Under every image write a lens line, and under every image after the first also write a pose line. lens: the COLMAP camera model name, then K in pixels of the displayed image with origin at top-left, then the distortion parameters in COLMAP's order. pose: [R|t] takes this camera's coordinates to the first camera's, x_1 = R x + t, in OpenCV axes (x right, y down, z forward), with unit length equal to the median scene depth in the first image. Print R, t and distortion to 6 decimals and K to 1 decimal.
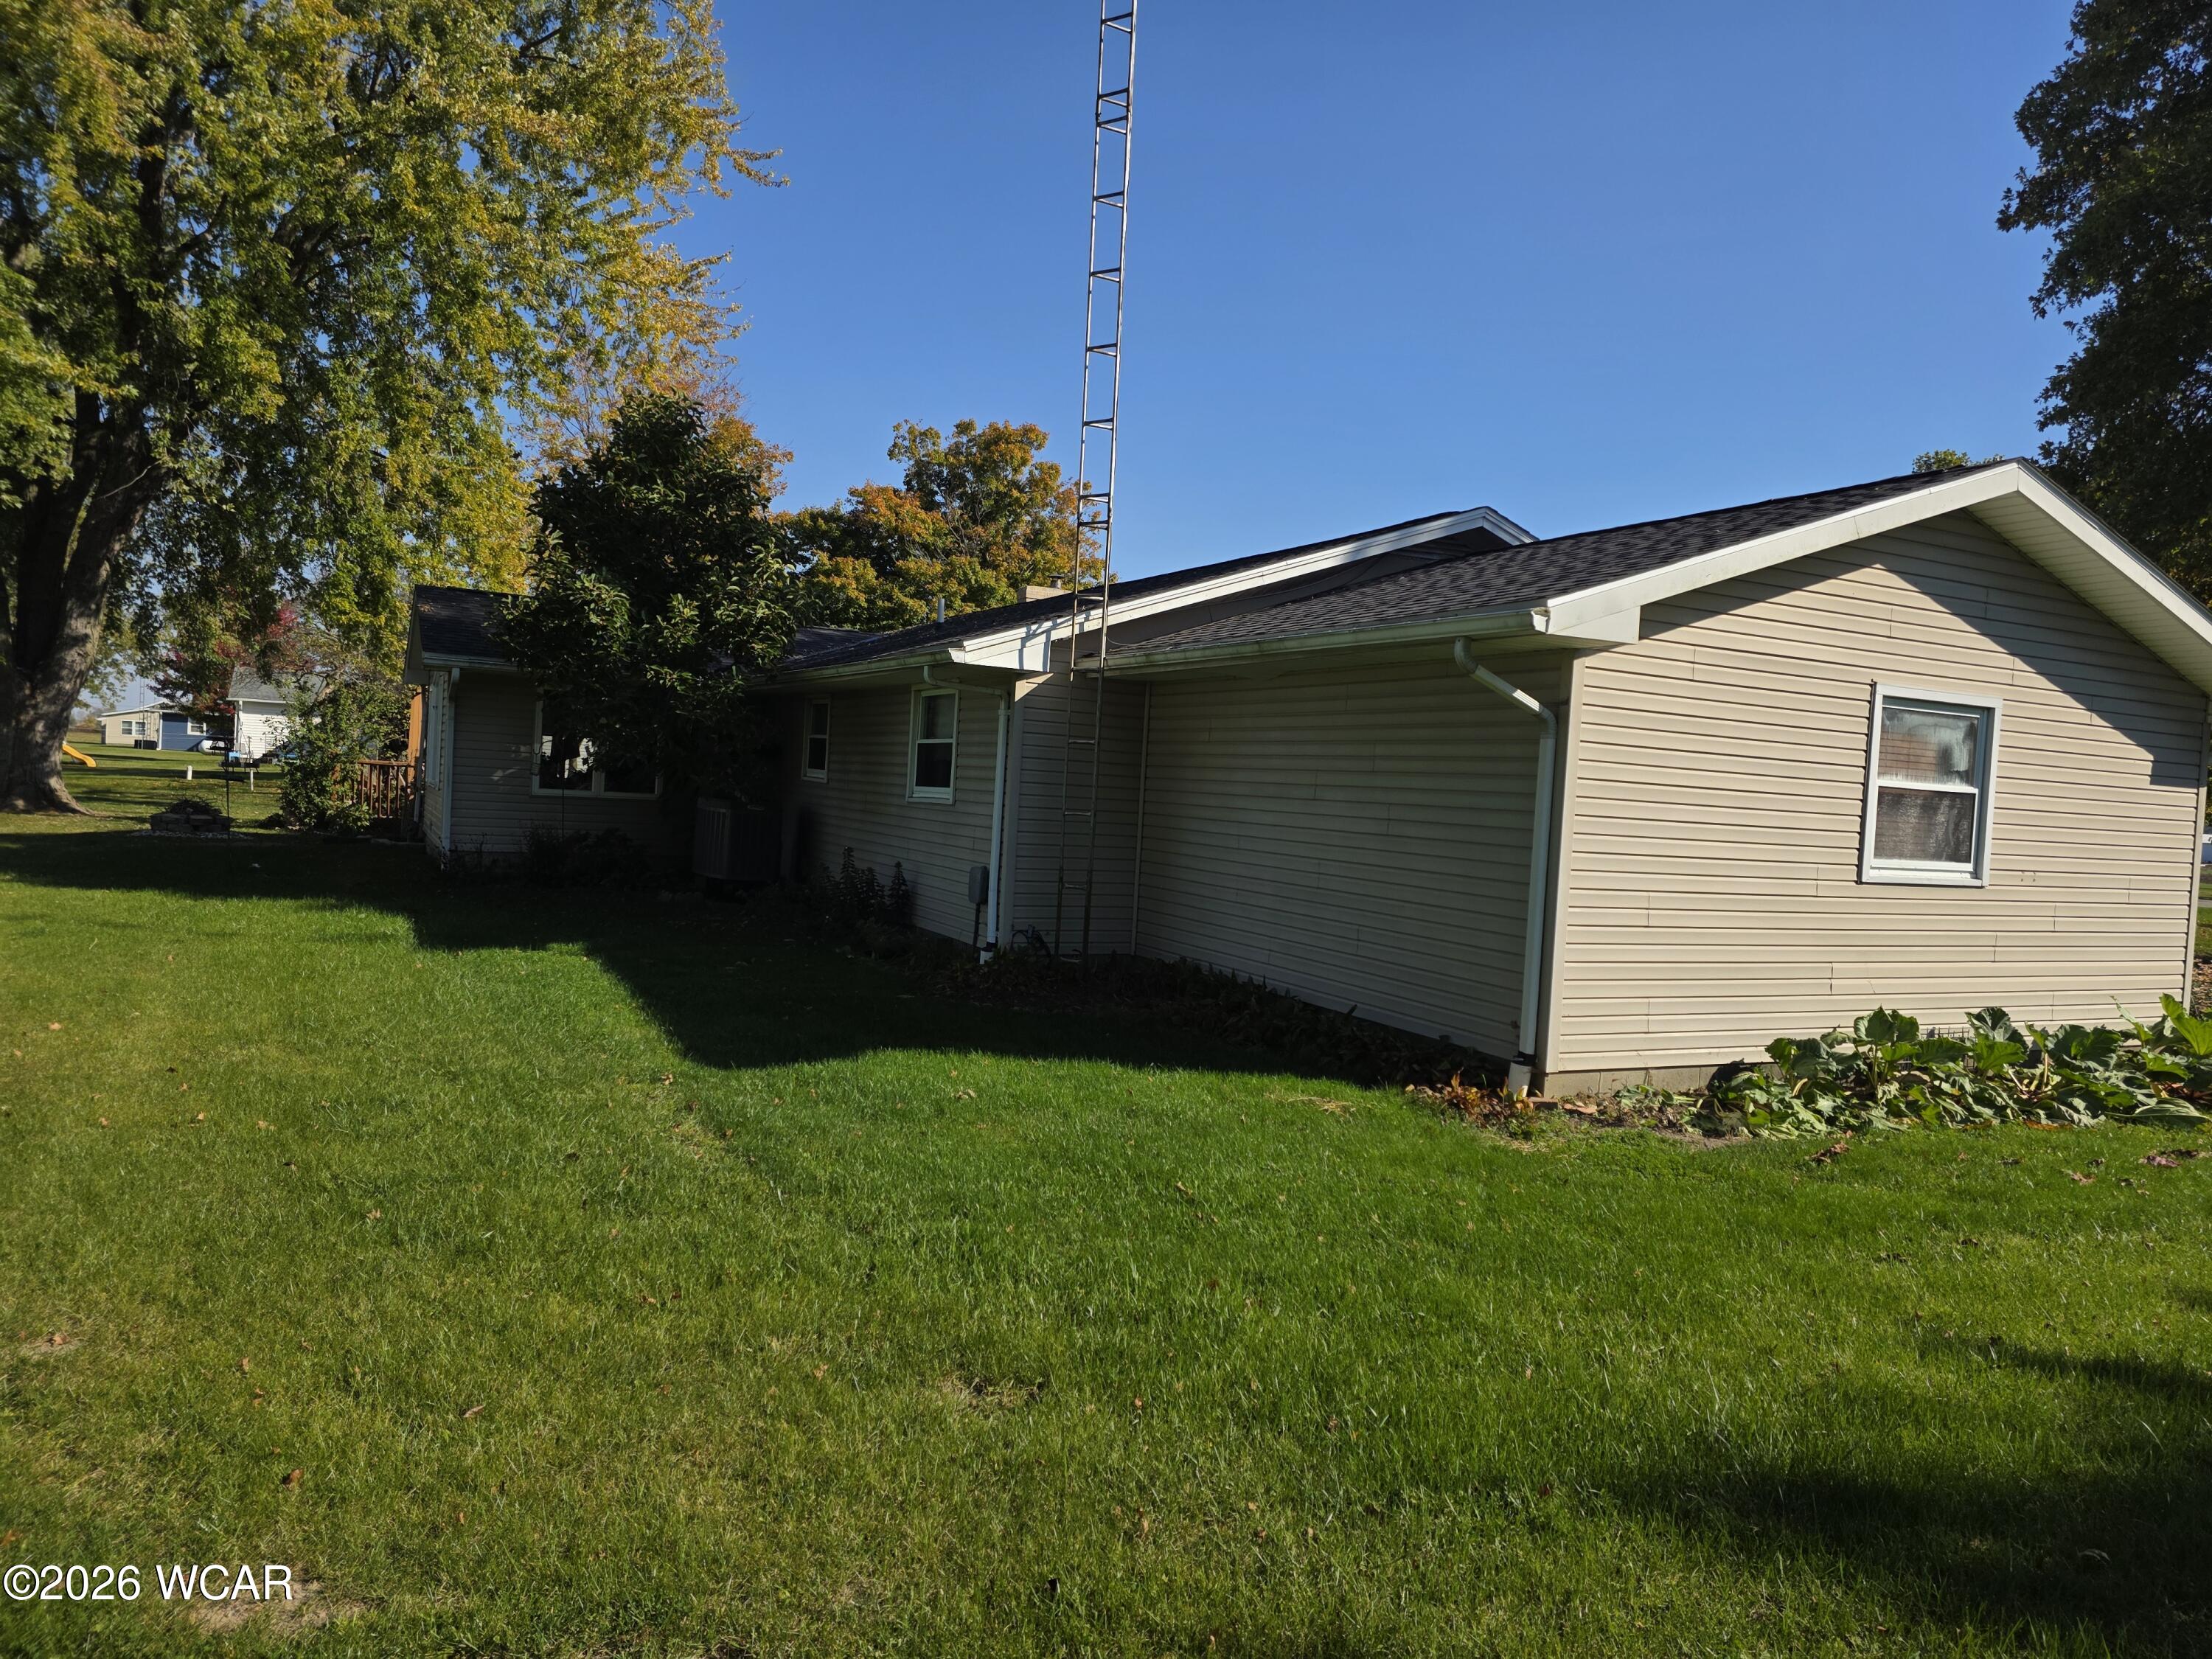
lens RADIAL K [[1538.6, 0, 1118.1], [0, 1538.6, 829.3], [0, 0, 1]] dist [0.070355, -0.082008]
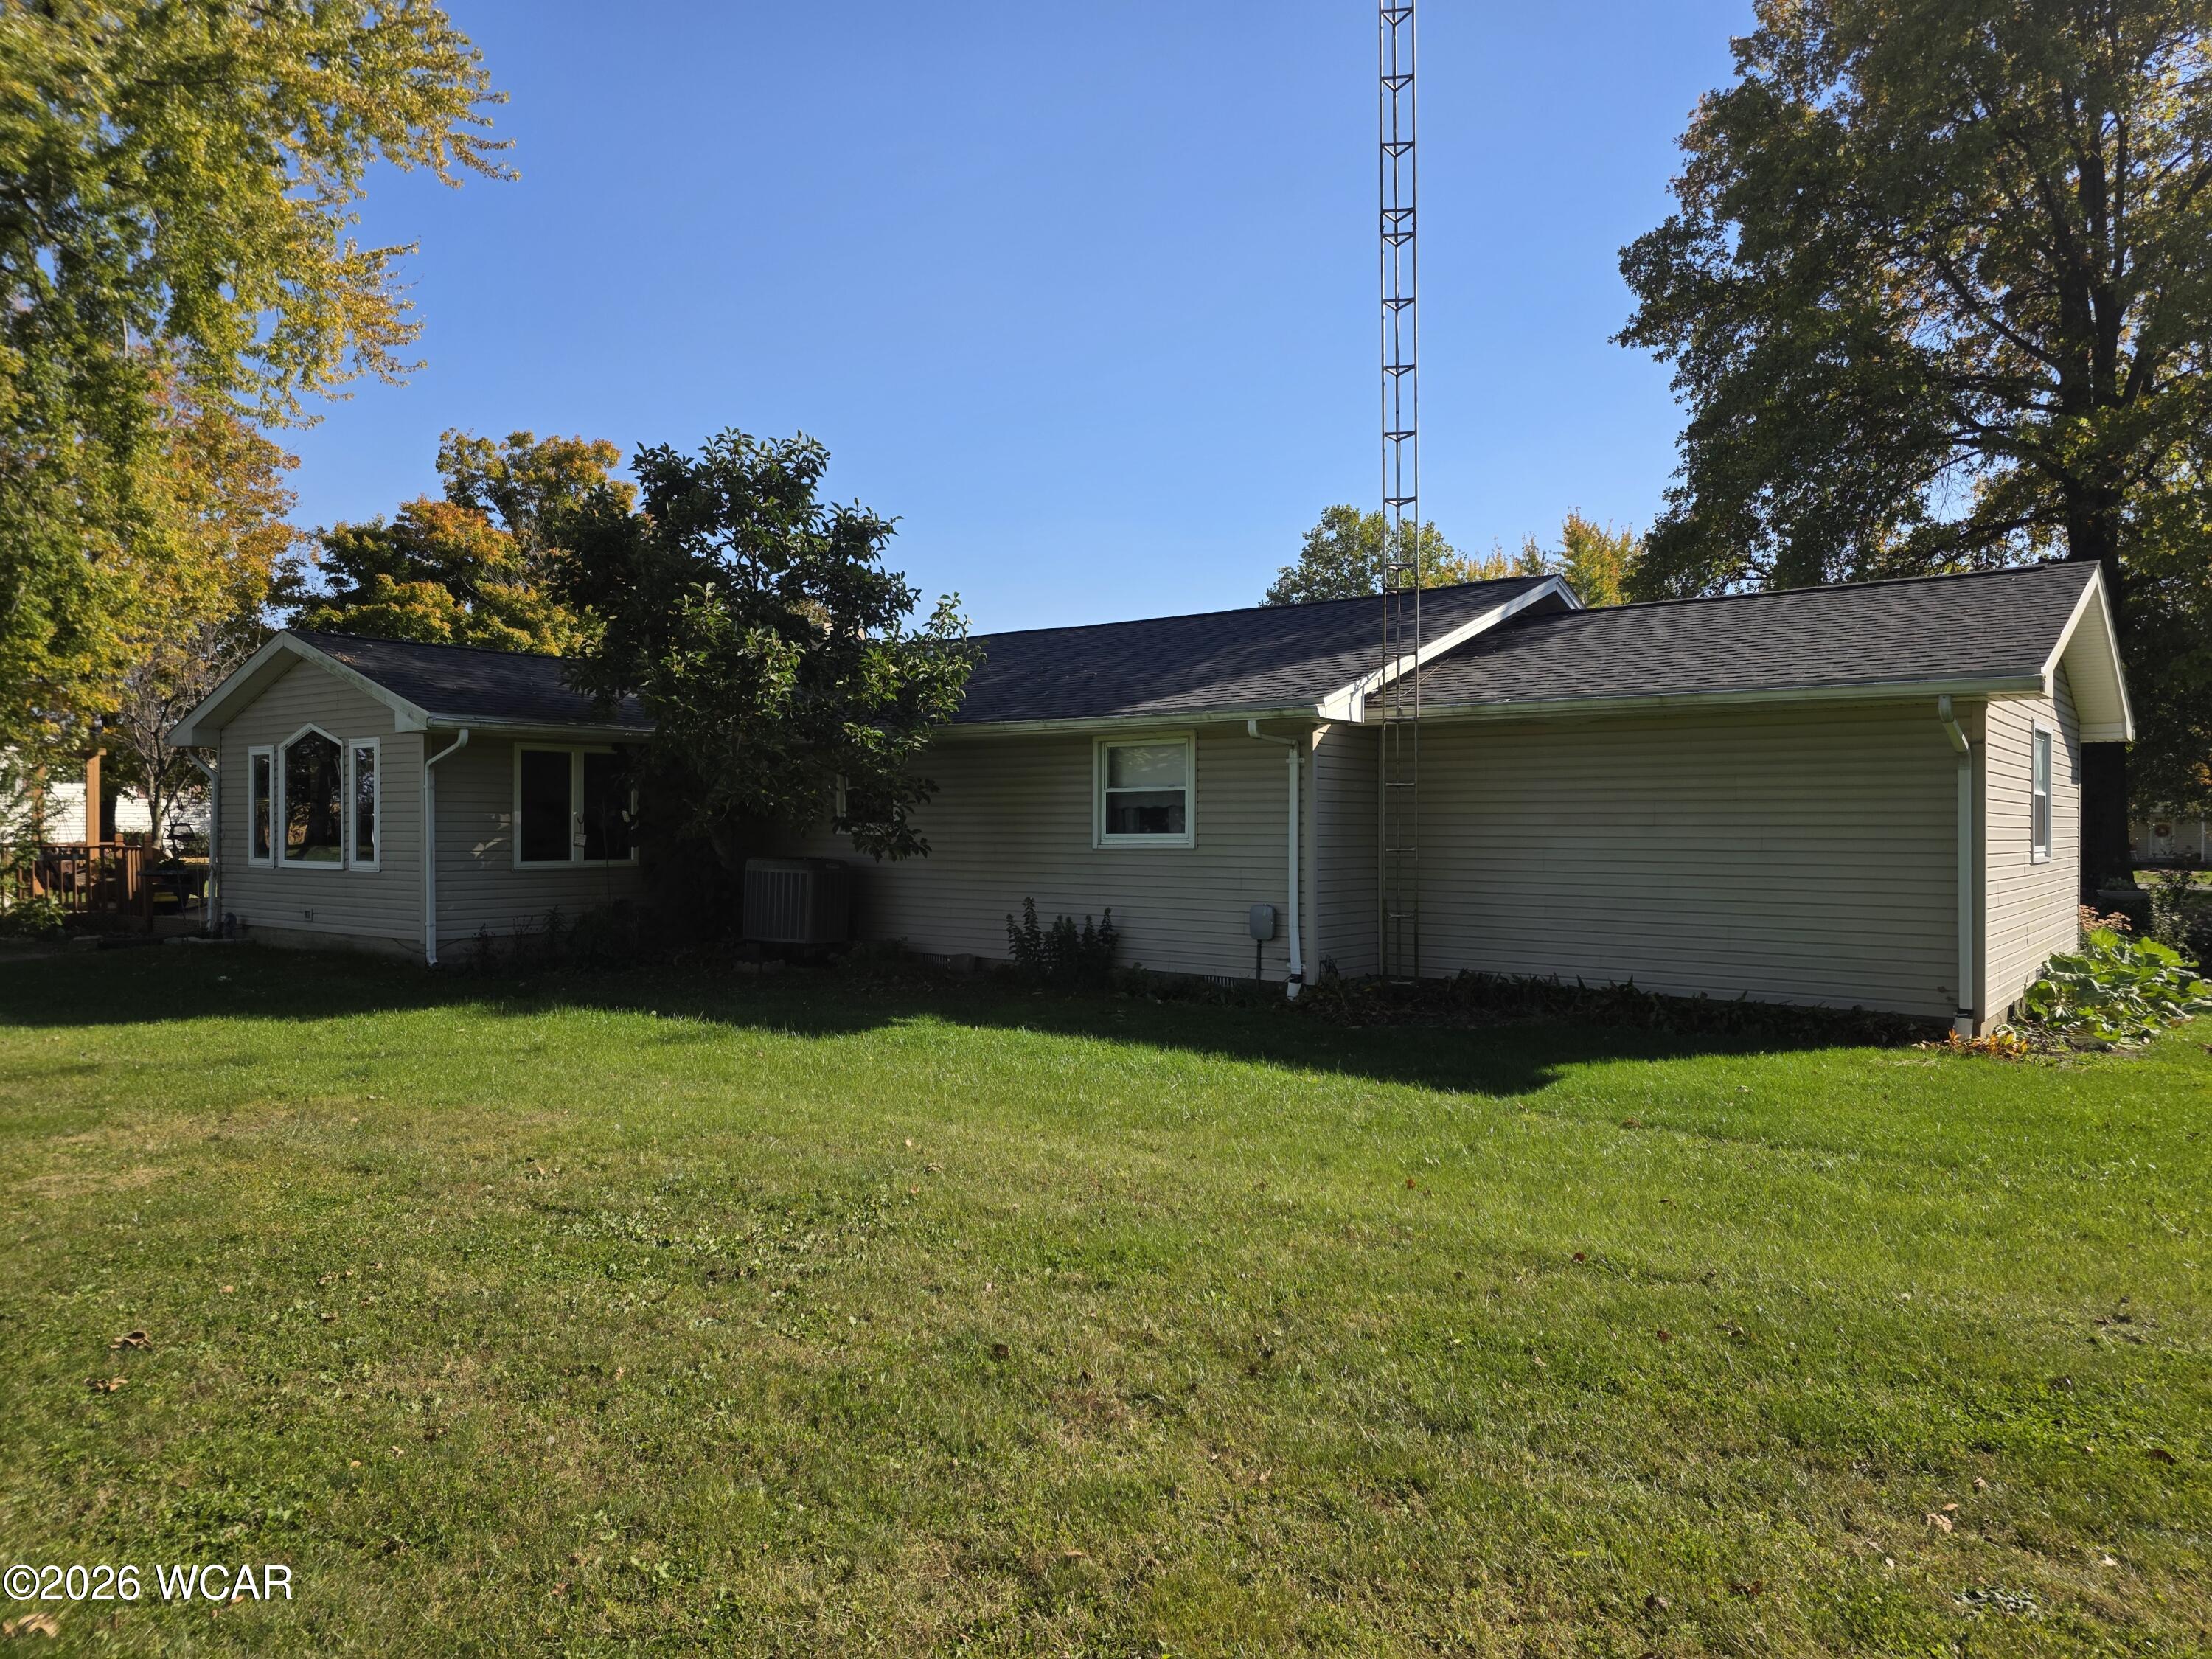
lens RADIAL K [[1538.6, 0, 1172.8], [0, 1538.6, 817.4], [0, 0, 1]] dist [0.070355, -0.082008]
pose [[0.897021, -0.052070, 0.438910, -0.330156], [0.061003, 0.998118, -0.006263, -0.018135], [-0.437758, 0.032392, 0.898509, 0.035361]]
